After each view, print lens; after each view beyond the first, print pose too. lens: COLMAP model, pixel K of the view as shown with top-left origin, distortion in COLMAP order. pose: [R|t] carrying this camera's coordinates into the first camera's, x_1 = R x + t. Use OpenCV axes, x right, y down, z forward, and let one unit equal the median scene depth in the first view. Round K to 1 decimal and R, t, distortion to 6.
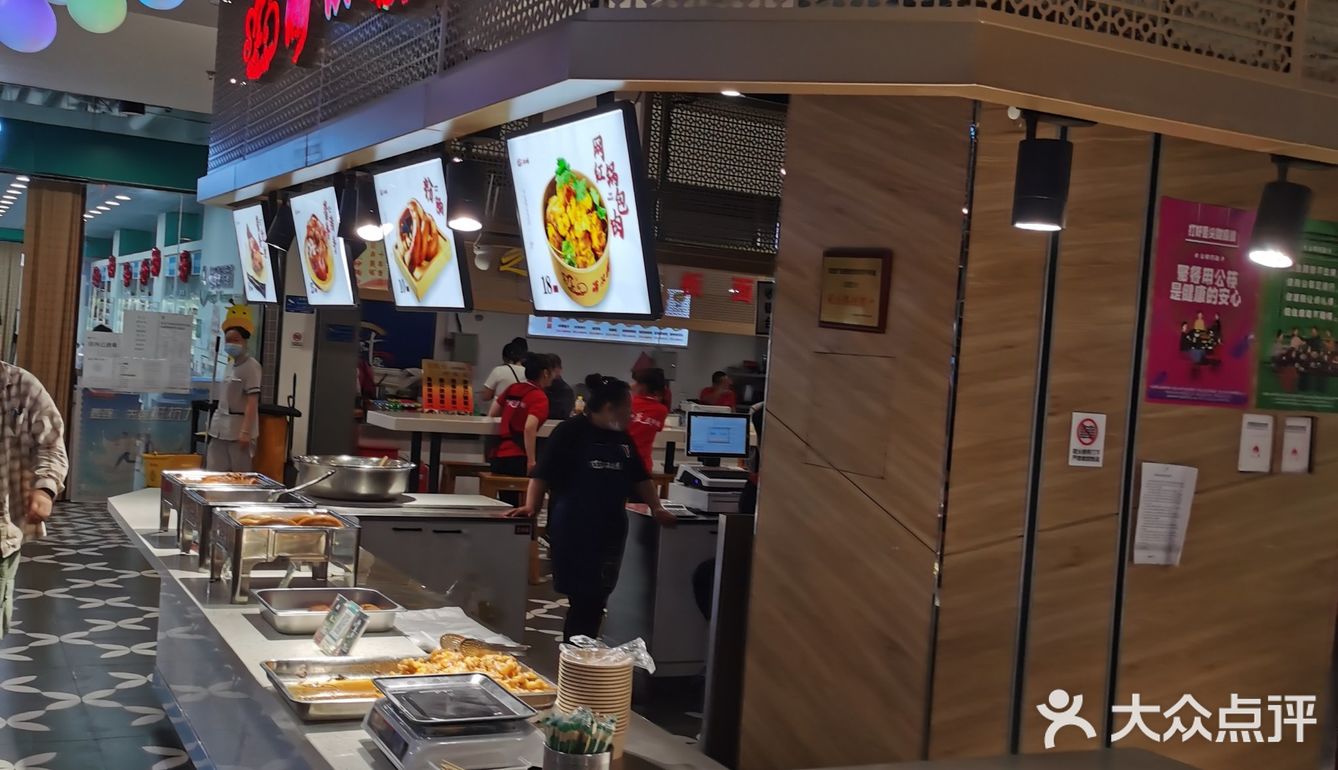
lens RADIAL K [[1388.9, 0, 666.8], [0, 1388.9, 384.1], [0, 0, 1]] dist [-0.009099, 0.000000]
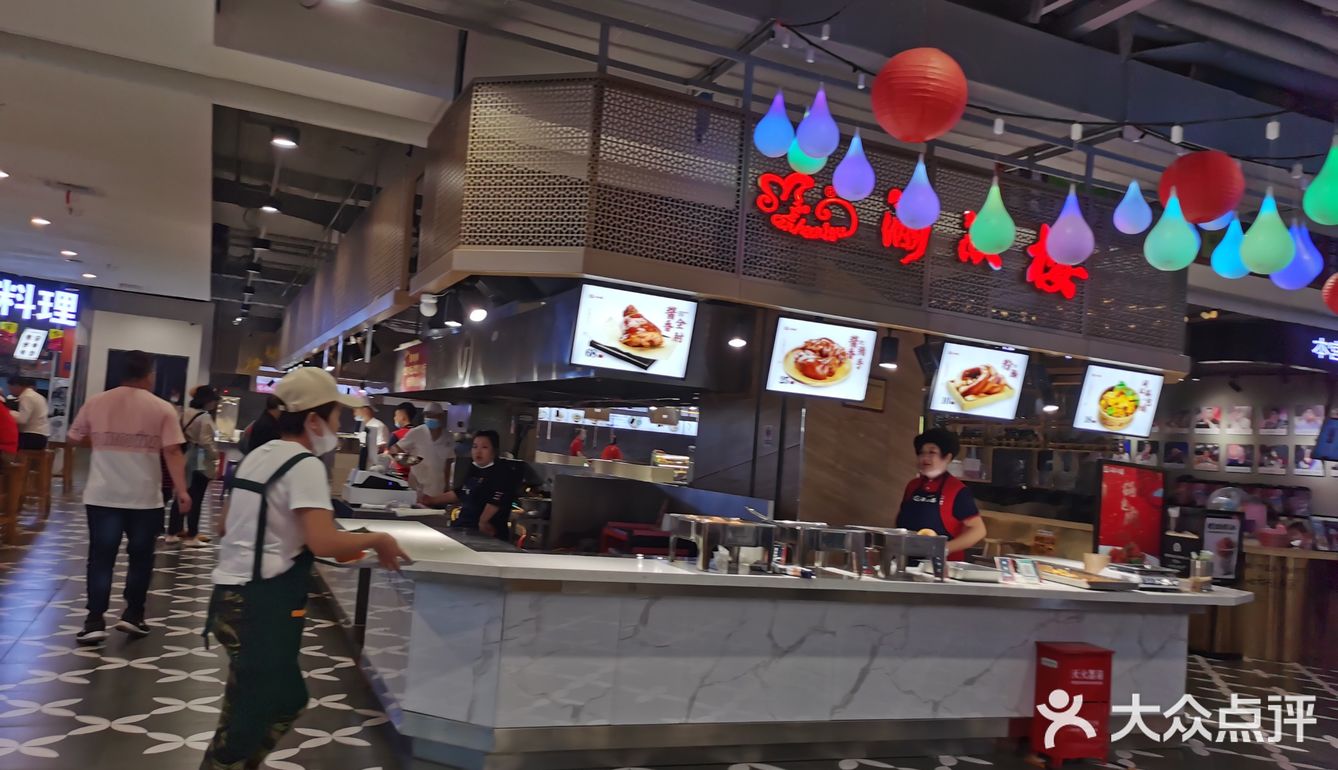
lens RADIAL K [[1388.9, 0, 666.3], [0, 1388.9, 383.9], [0, 0, 1]] dist [-0.009099, 0.000000]
pose [[-0.037481, -0.022512, 0.999044, -2.326461], [-0.060247, 0.997979, 0.020228, -0.119012], [-0.997480, -0.059431, -0.038761, 1.589930]]
